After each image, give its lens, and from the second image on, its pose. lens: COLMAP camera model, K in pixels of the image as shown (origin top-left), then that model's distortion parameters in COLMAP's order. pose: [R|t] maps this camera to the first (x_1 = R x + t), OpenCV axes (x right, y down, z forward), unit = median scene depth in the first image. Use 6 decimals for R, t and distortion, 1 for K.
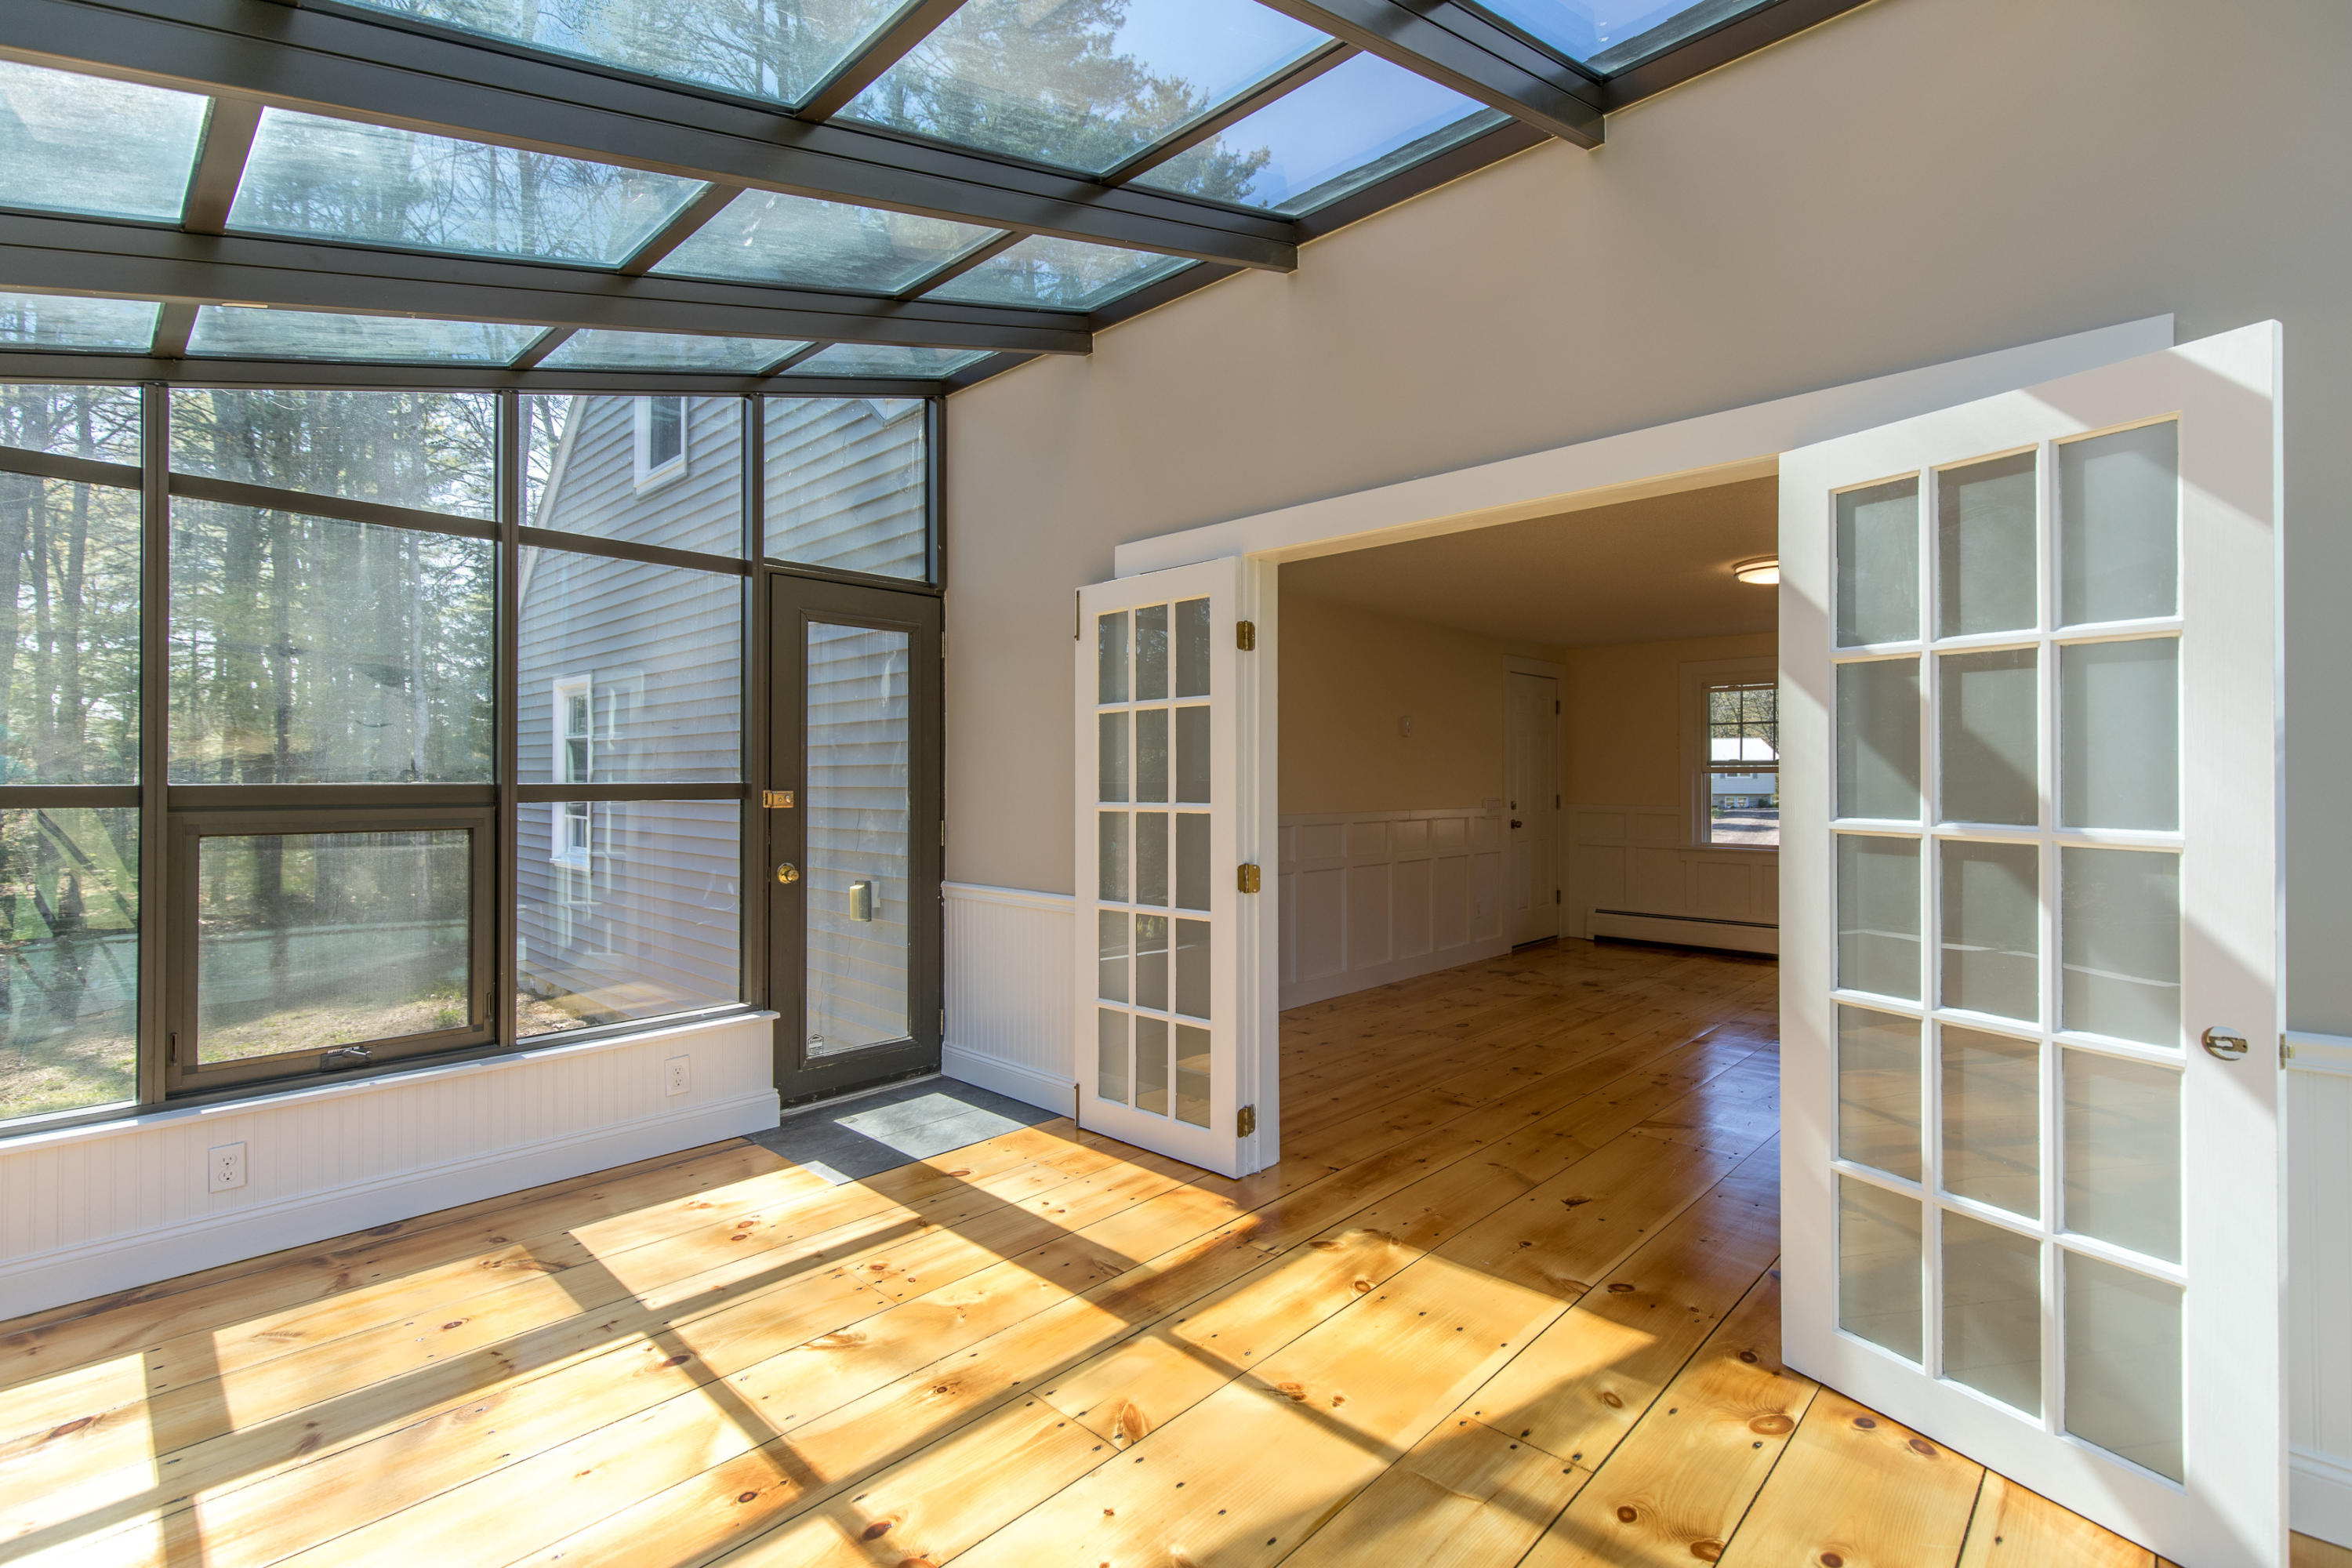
lens RADIAL K [[1060.3, 0, 1175.8], [0, 1060.3, 776.7], [0, 0, 1]] dist [0.009355, 0.000109]
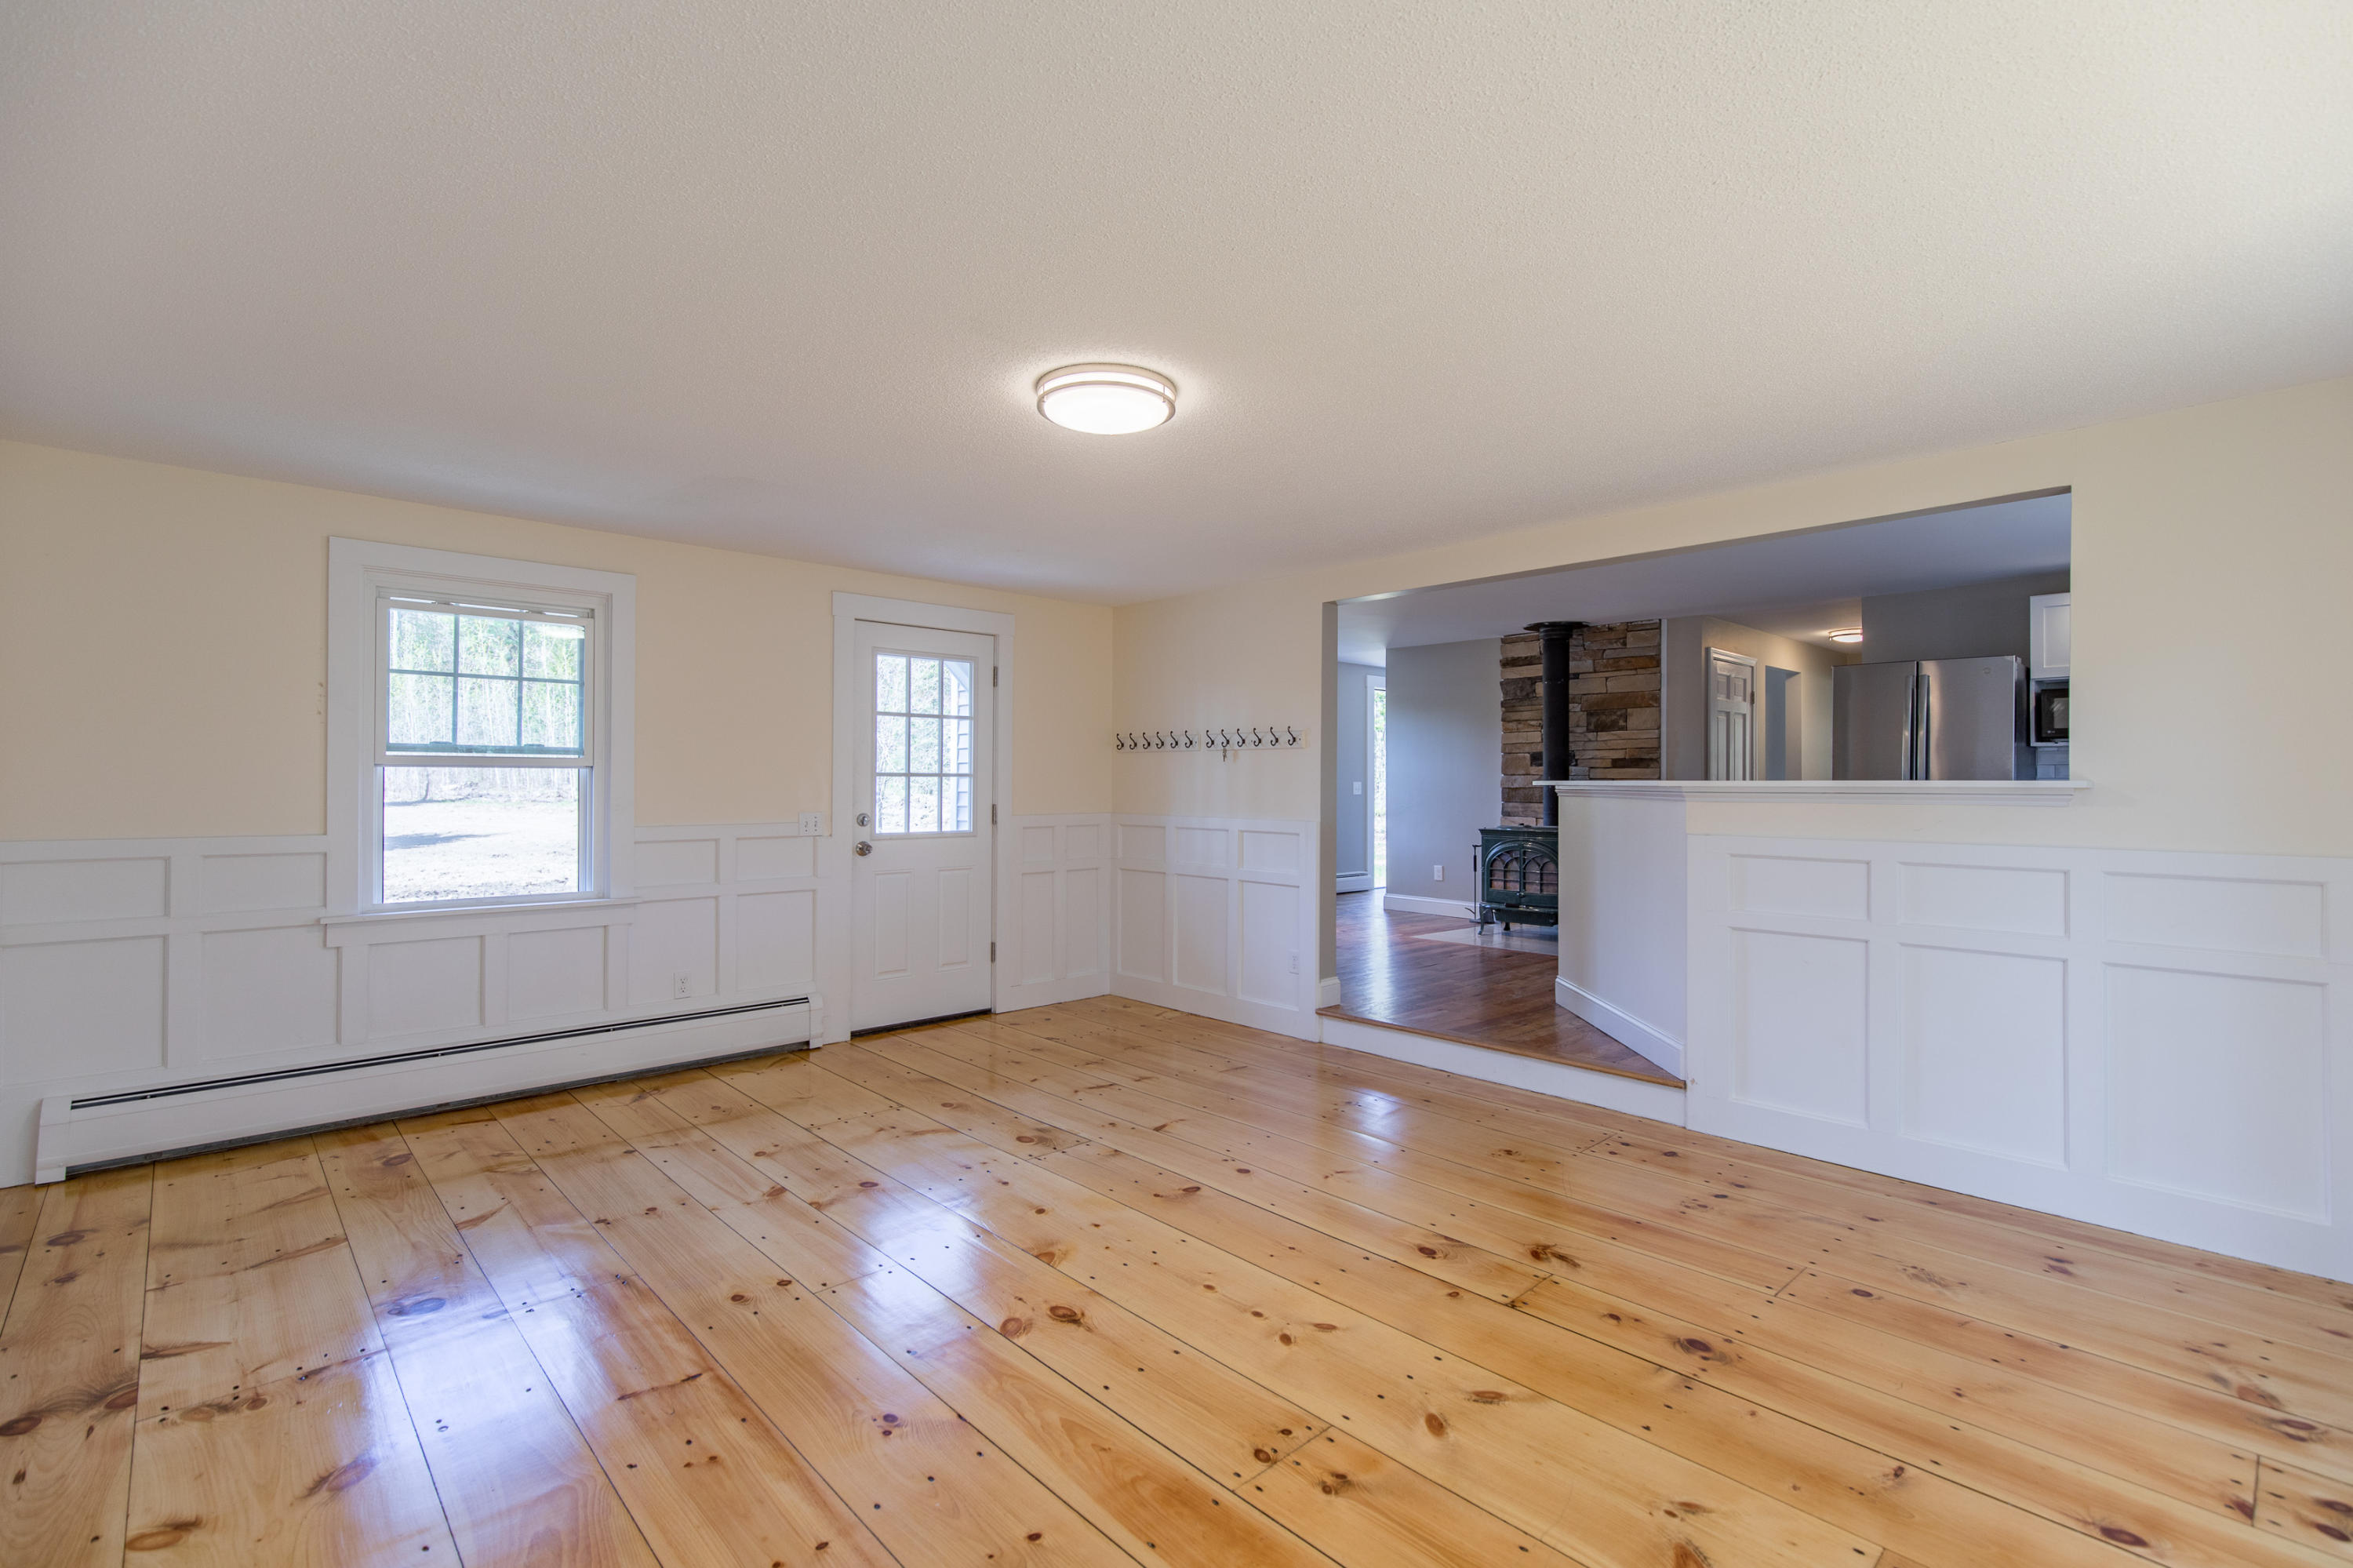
lens RADIAL K [[1060.8, 0, 1198.9], [0, 1060.8, 781.2], [0, 0, 1]] dist [0.009355, 0.000109]
pose [[0.042679, 0.000623, 0.999089, 0.010451], [-0.007002, 0.999975, -0.000324, 0.001367], [-0.999064, -0.006982, 0.042682, 0.621400]]
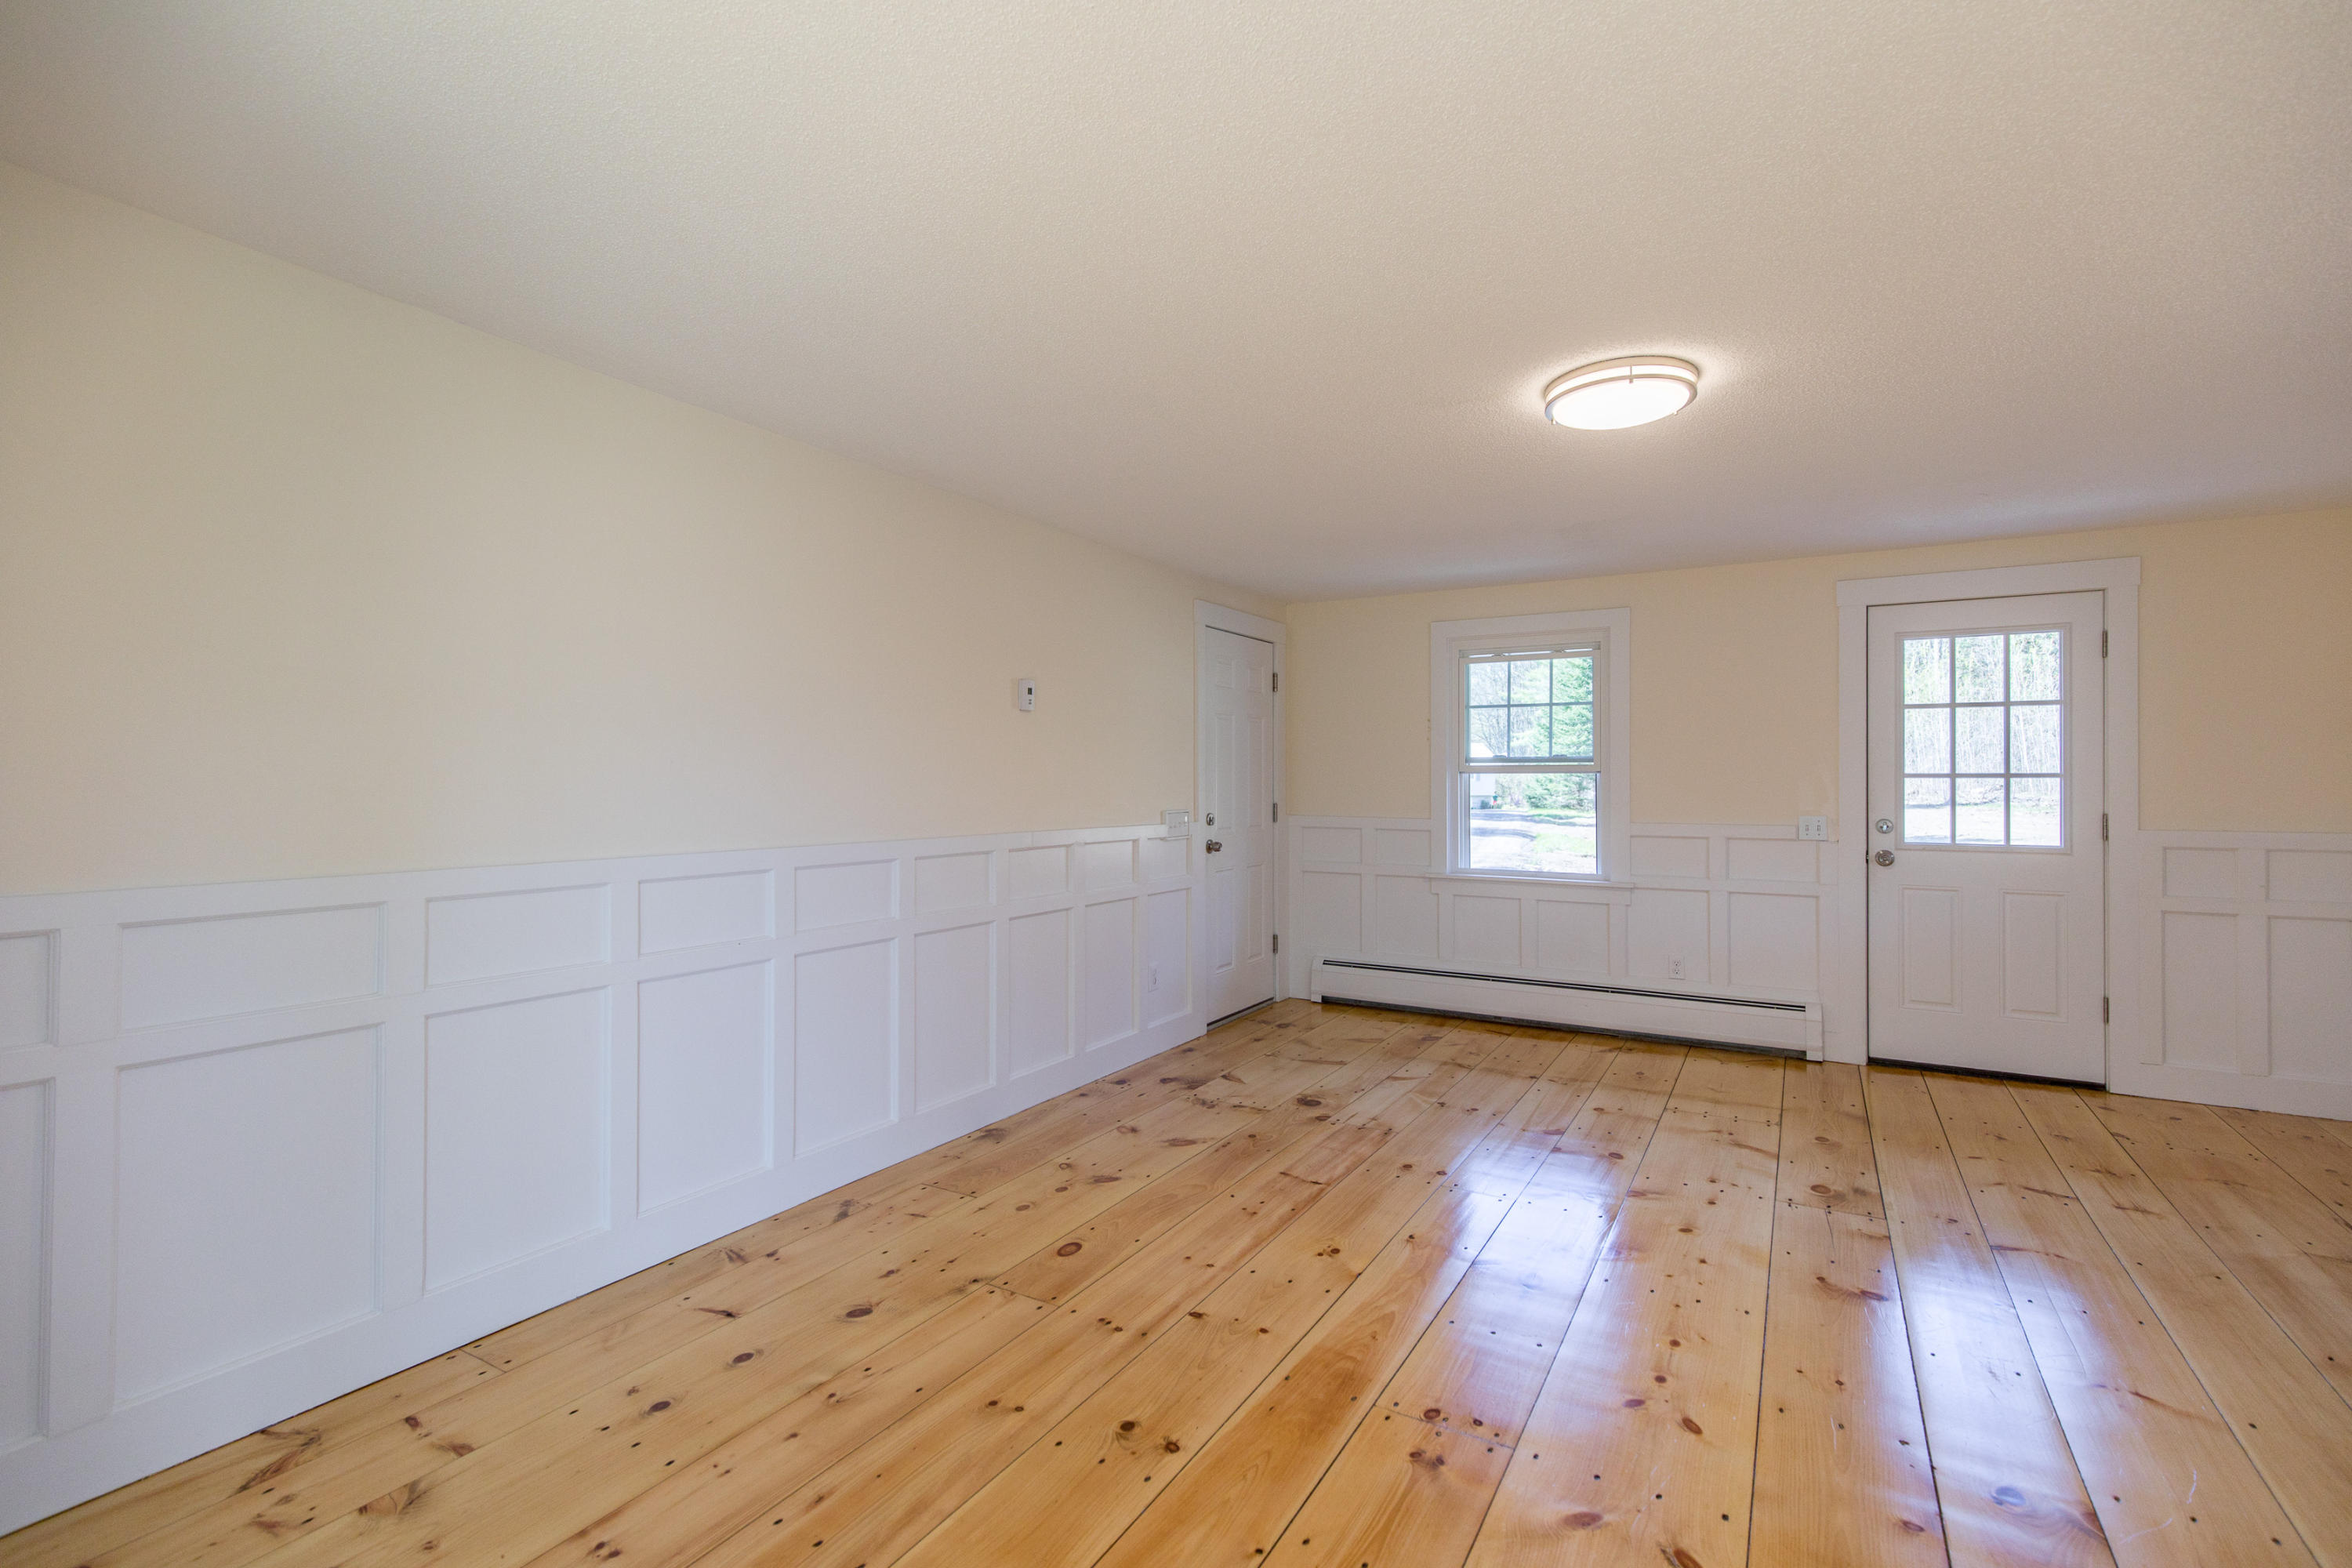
lens RADIAL K [[1060.3, 0, 1183.0], [0, 1060.3, 774.7], [0, 0, 1]] dist [0.009355, 0.000109]
pose [[0.973253, 0.002466, 0.229724, 0.149949], [-0.001607, 0.999991, -0.003925, 0.000899], [-0.229732, 0.003451, 0.973248, 0.349509]]
